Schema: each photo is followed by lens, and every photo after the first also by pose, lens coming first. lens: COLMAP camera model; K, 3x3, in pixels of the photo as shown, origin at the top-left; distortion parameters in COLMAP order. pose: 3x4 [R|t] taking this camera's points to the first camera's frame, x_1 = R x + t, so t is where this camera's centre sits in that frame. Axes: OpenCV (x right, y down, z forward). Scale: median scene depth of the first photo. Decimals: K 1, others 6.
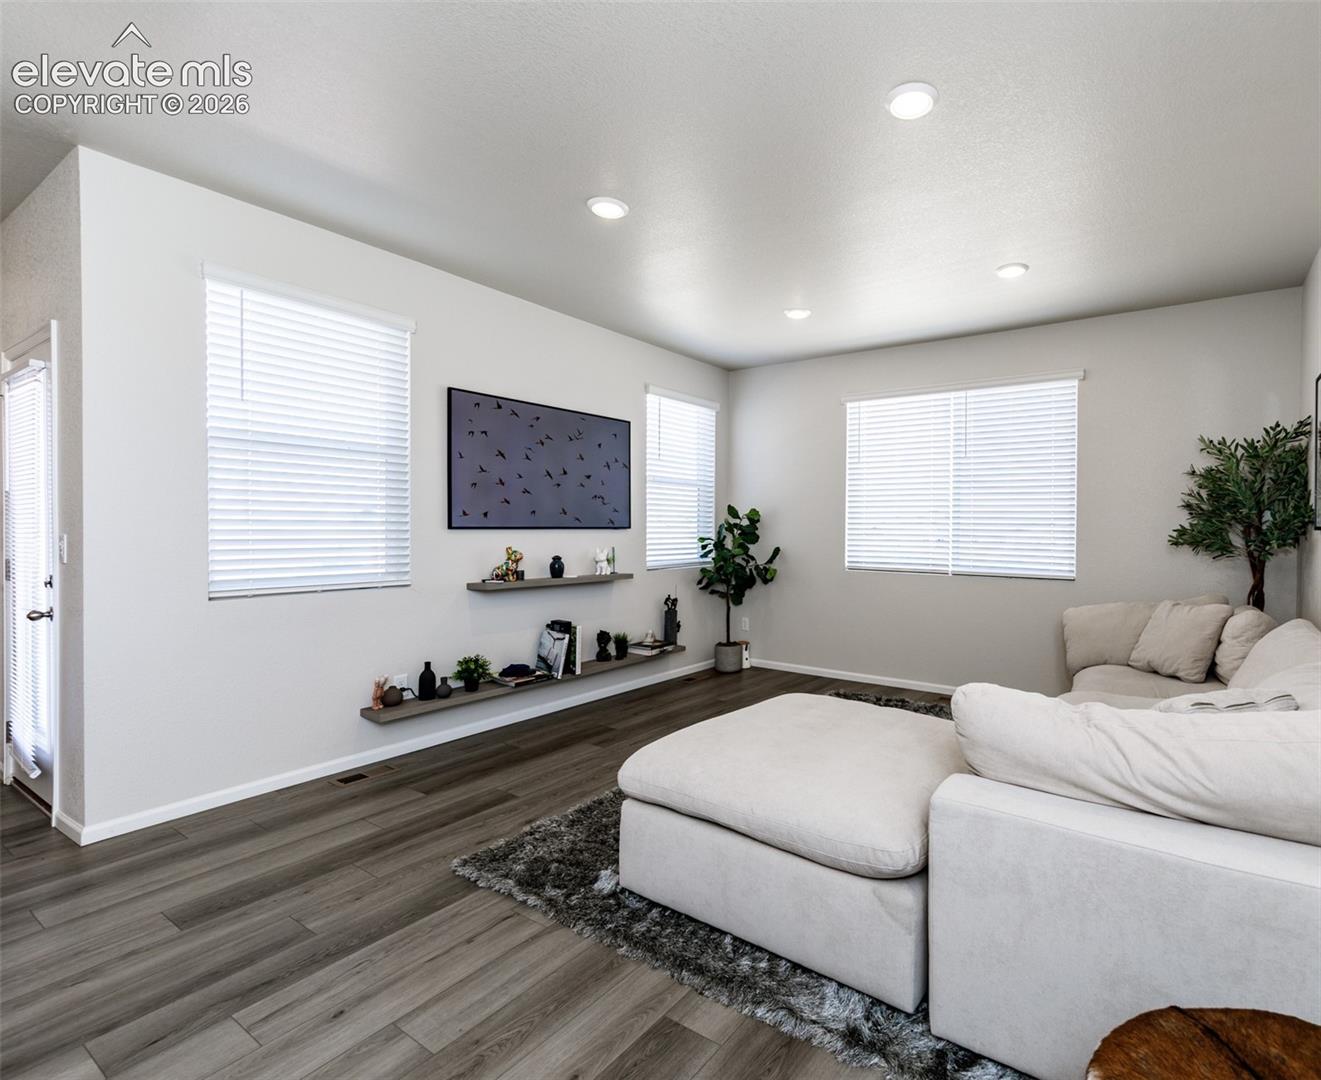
lens RADIAL K [[654.2, 0, 761.5], [0, 654.2, 539.0], [0, 0, 1]] dist [0.030881, -0.004049]
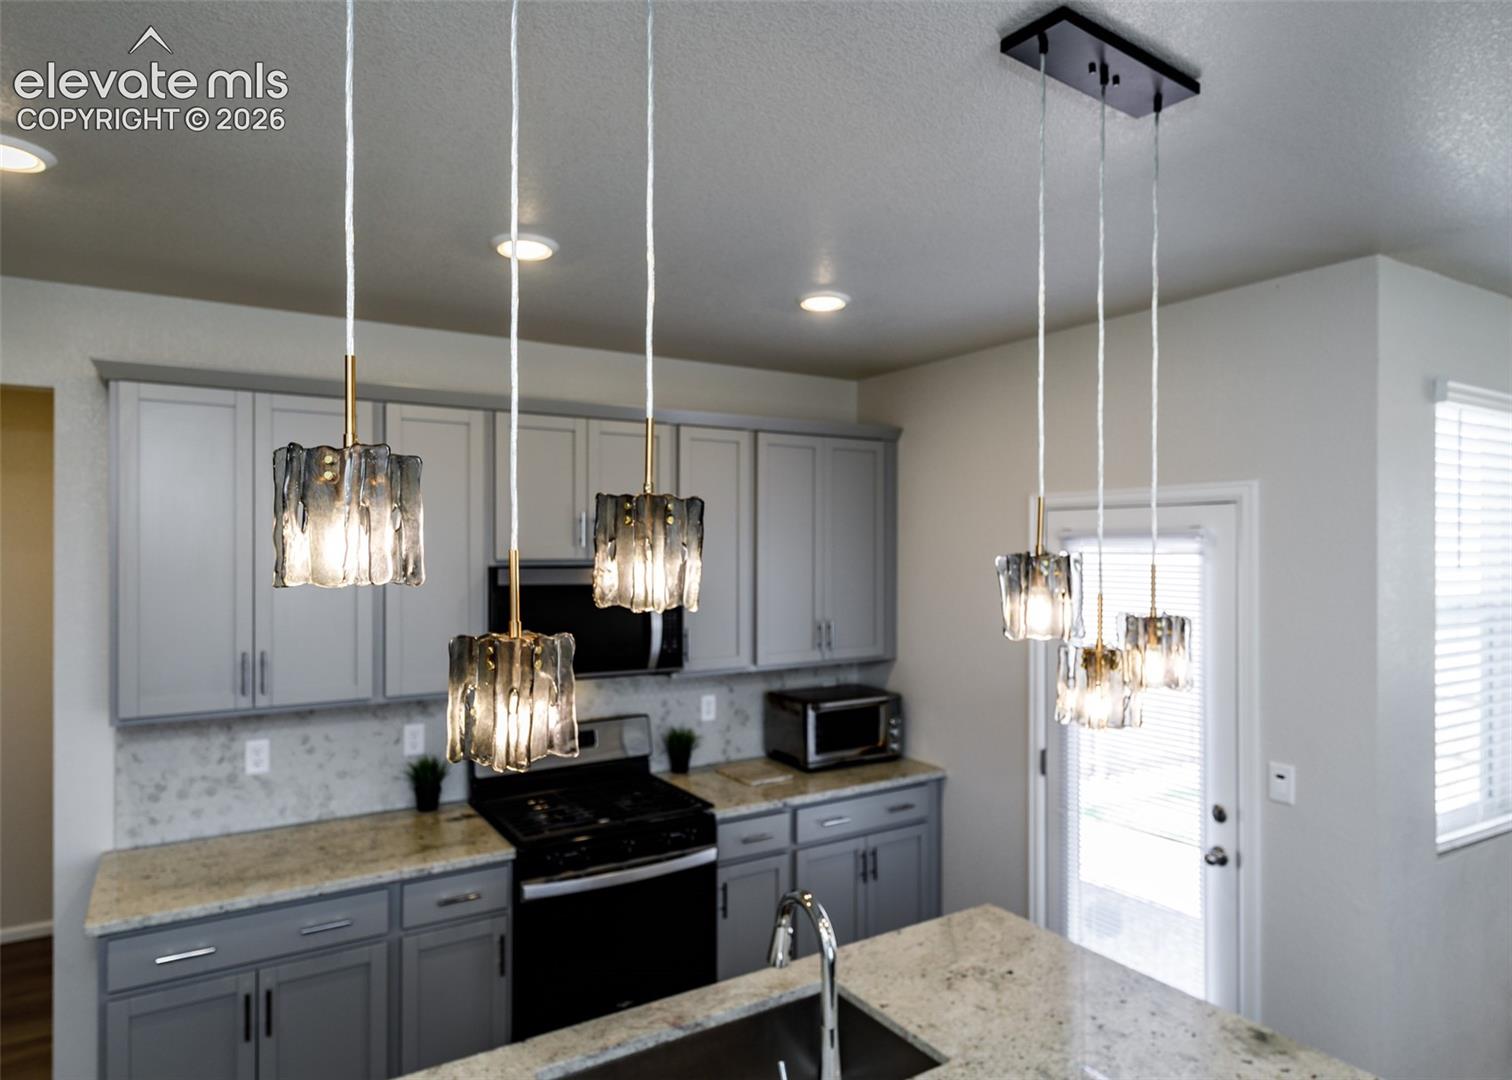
lens RADIAL K [[880.9, 0, 766.1], [0, 880.9, 541.7], [0, 0, 1]] dist [0.004374, 0.000144]
pose [[0.906735, -0.016351, -0.421383, -0.822848], [0.002651, 0.999449, -0.033078, -0.163859], [0.421692, 0.028876, 0.906279, -0.118141]]
